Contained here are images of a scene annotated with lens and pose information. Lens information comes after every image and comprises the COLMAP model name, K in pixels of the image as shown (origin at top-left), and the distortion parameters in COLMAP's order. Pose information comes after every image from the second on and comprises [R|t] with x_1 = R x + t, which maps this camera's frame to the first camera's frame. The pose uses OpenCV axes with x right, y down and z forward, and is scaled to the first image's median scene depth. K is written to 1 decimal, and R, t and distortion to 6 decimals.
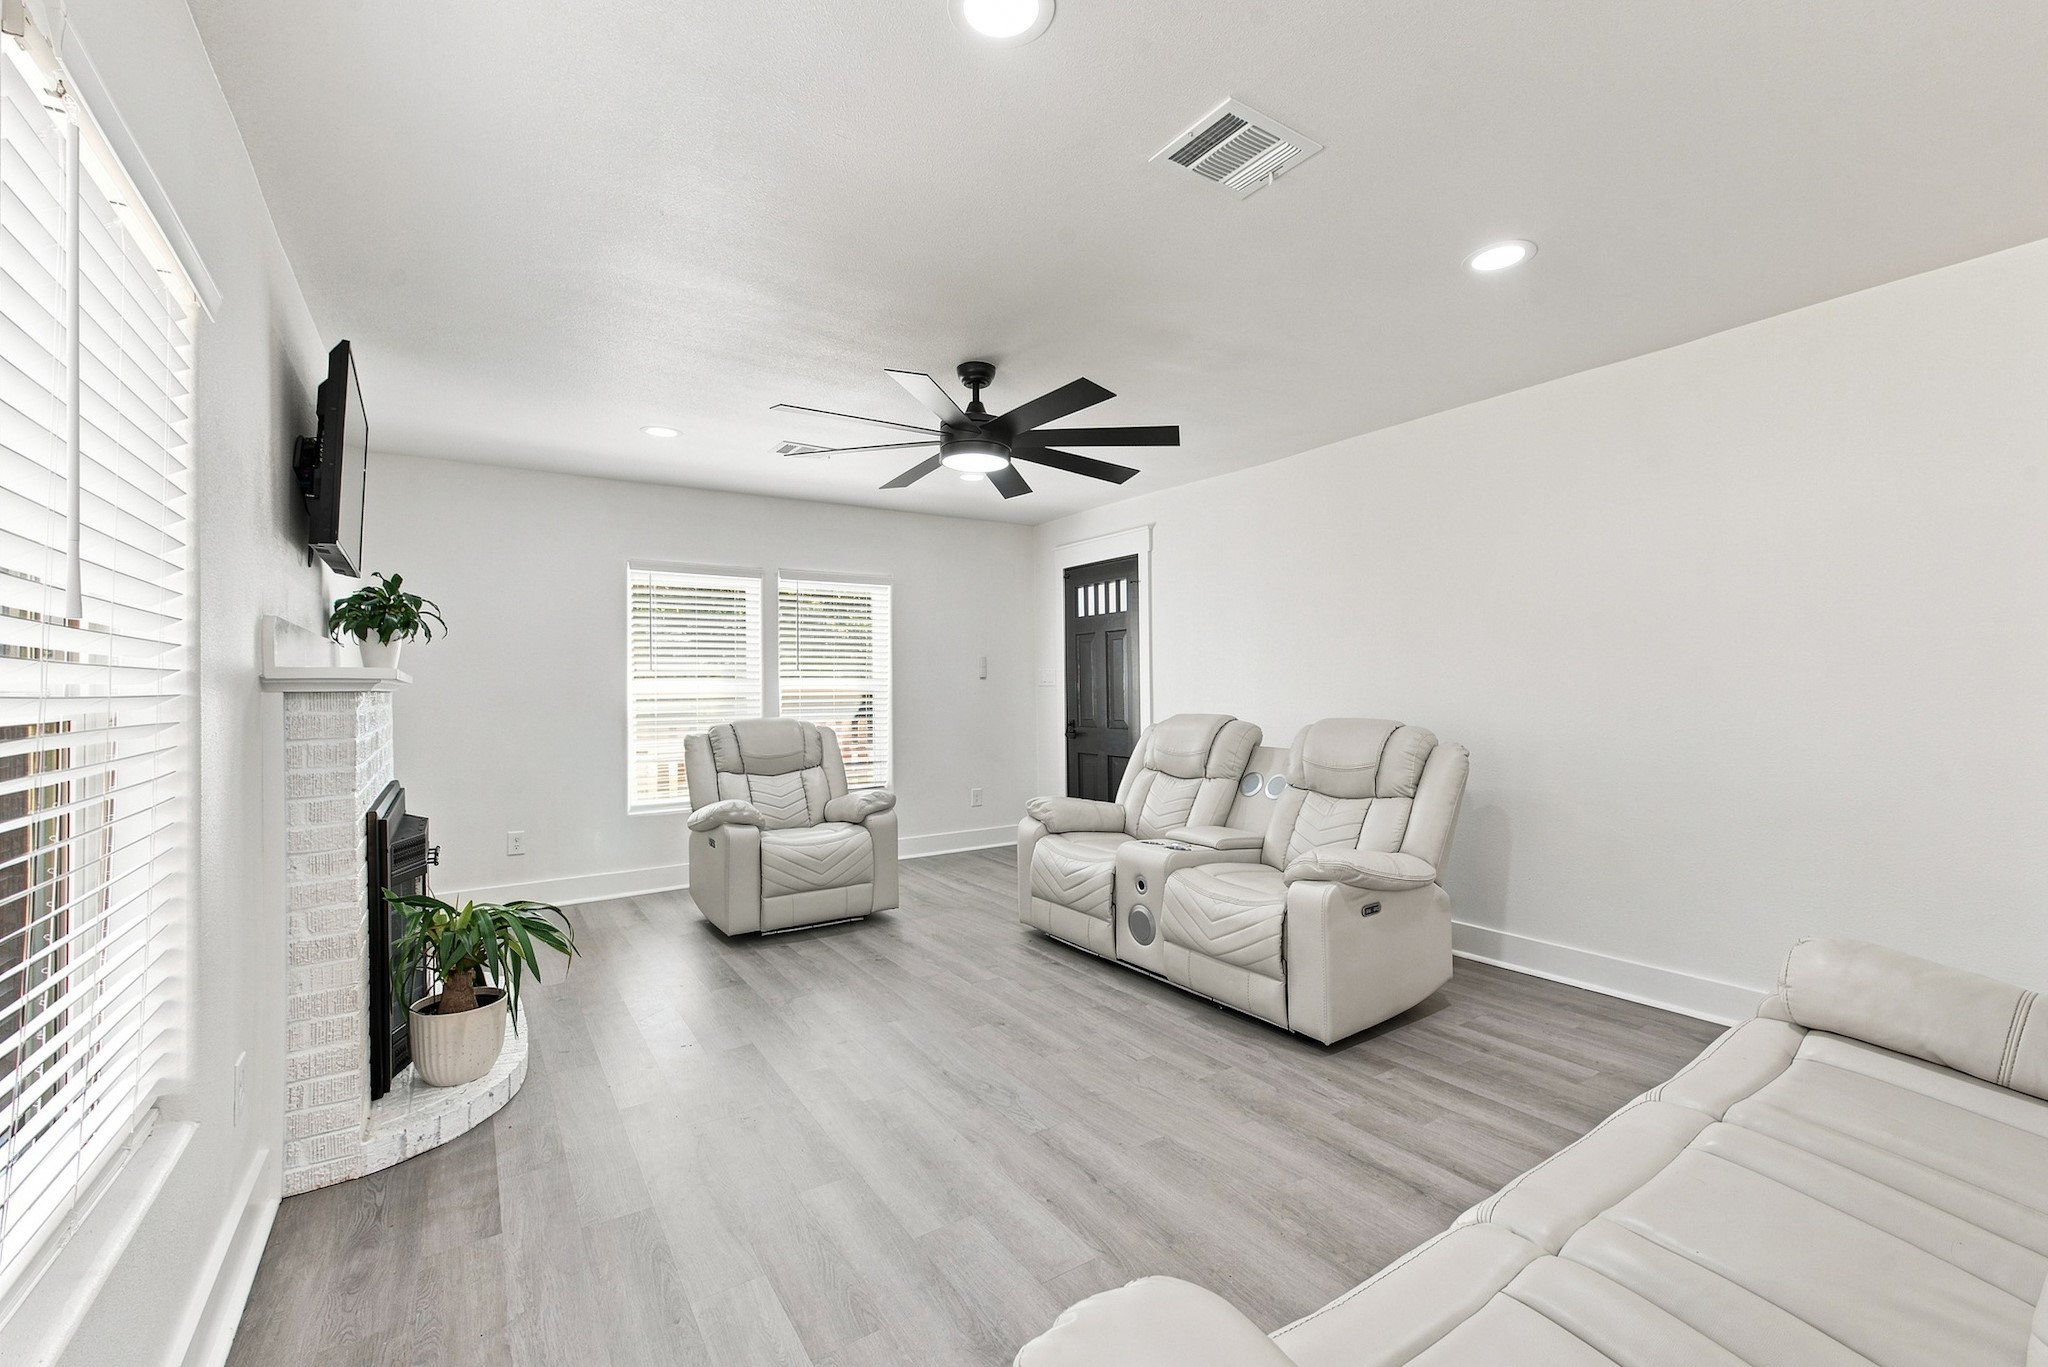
lens RADIAL K [[859.0, 0, 1023.6], [0, 859.0, 665.8], [0, 0, 1]] dist [-0.001177, -0.000100]
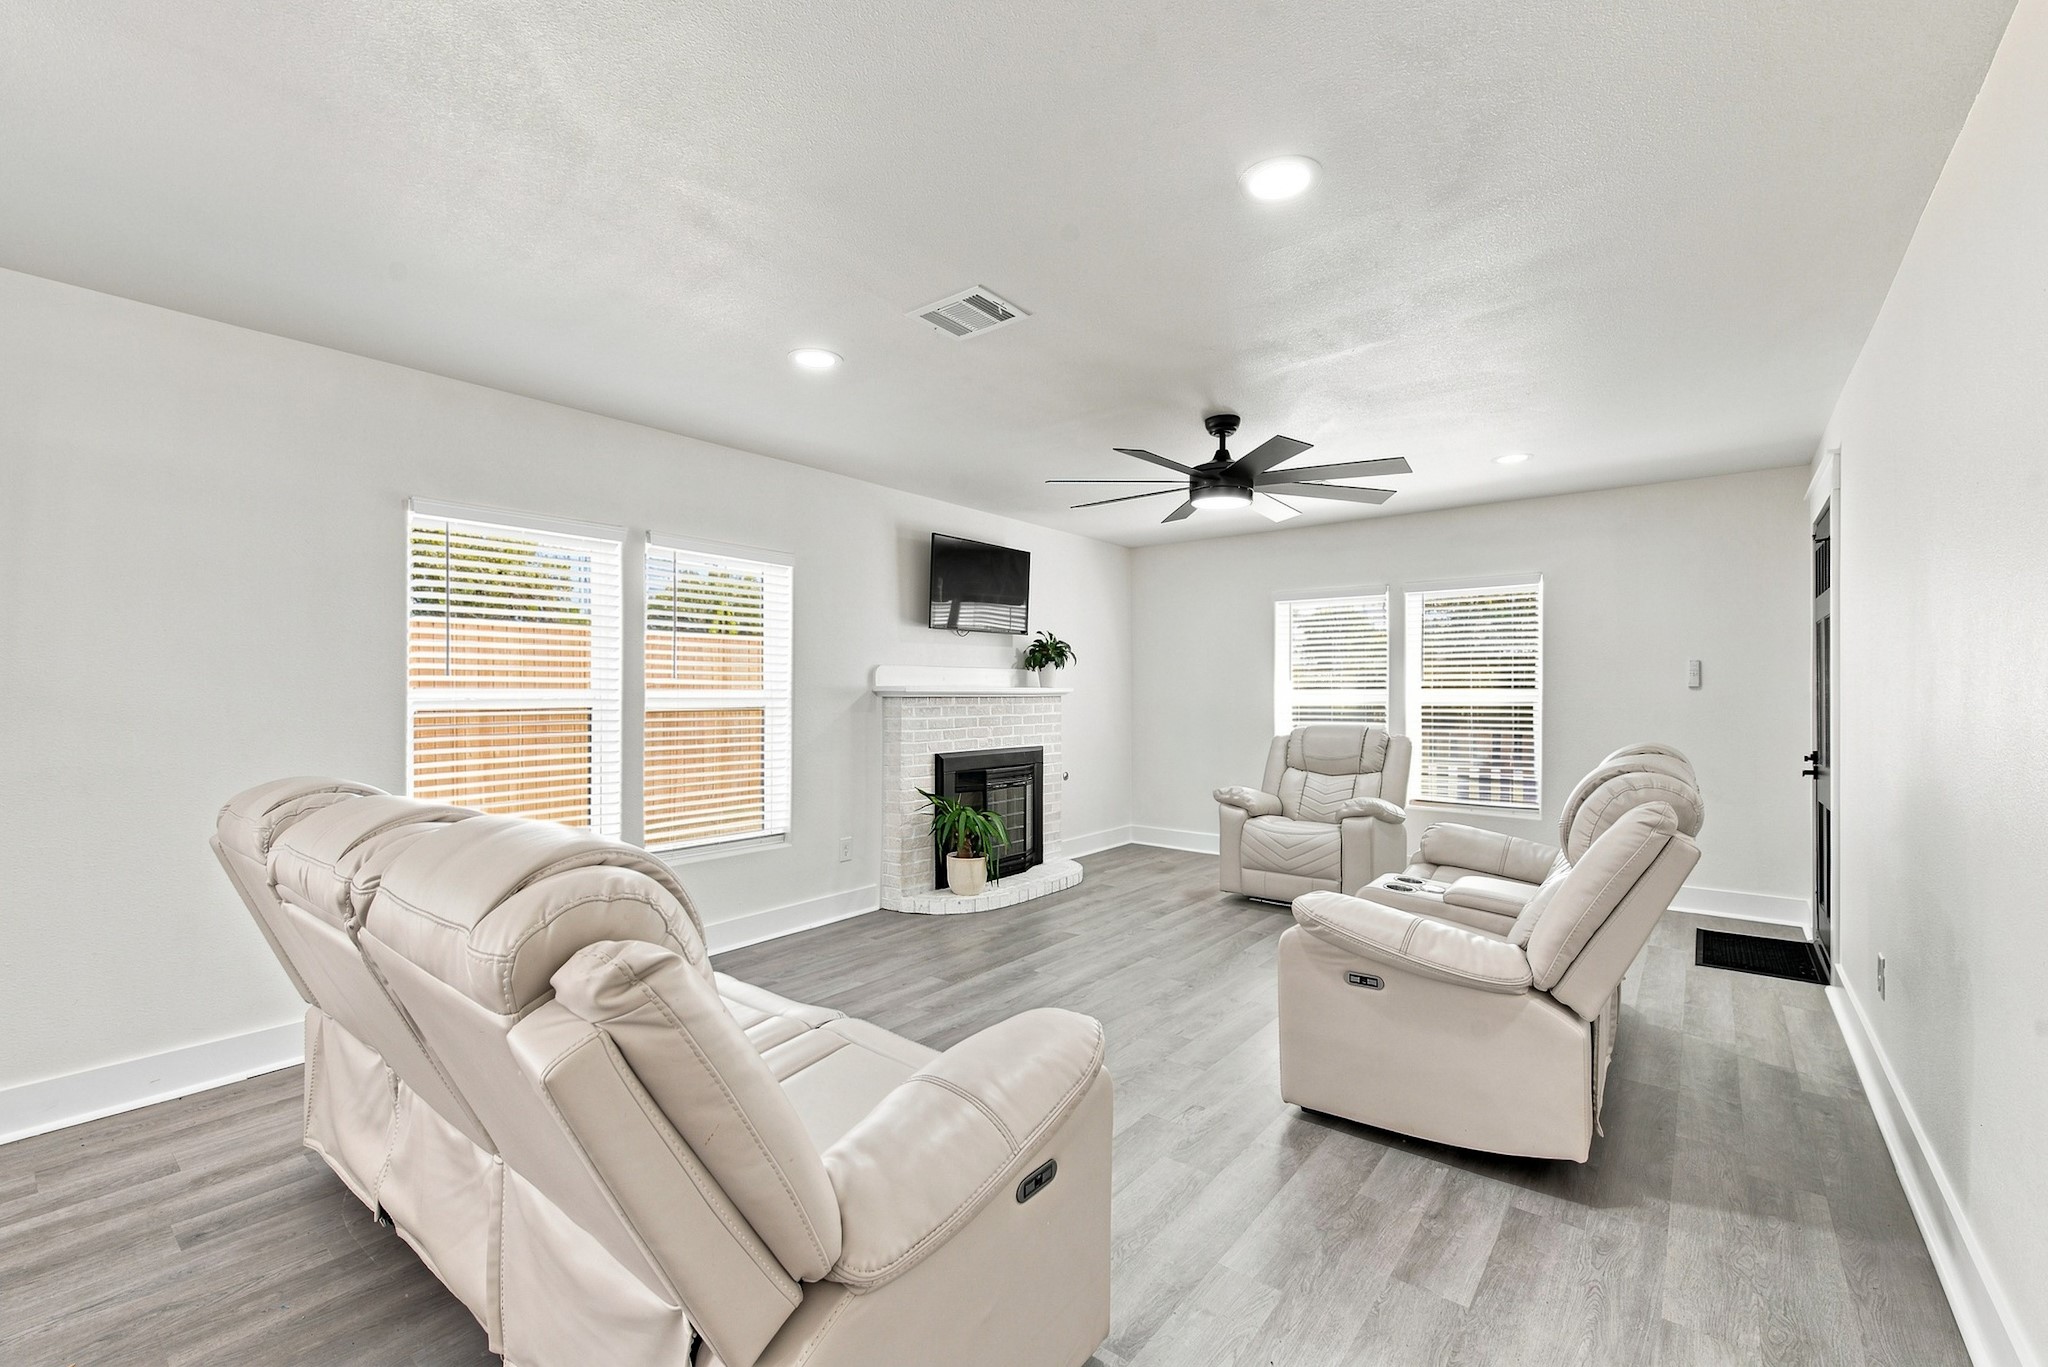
lens RADIAL K [[859.5, 0, 1024.0], [0, 859.5, 683.5], [0, 0, 1]] dist [-0.002374, -0.000061]
pose [[0.312612, -0.002396, -0.949878, 1.033599], [0.016611, 0.999858, 0.002944, -0.004948], [0.949736, -0.016699, 0.312607, 0.426359]]
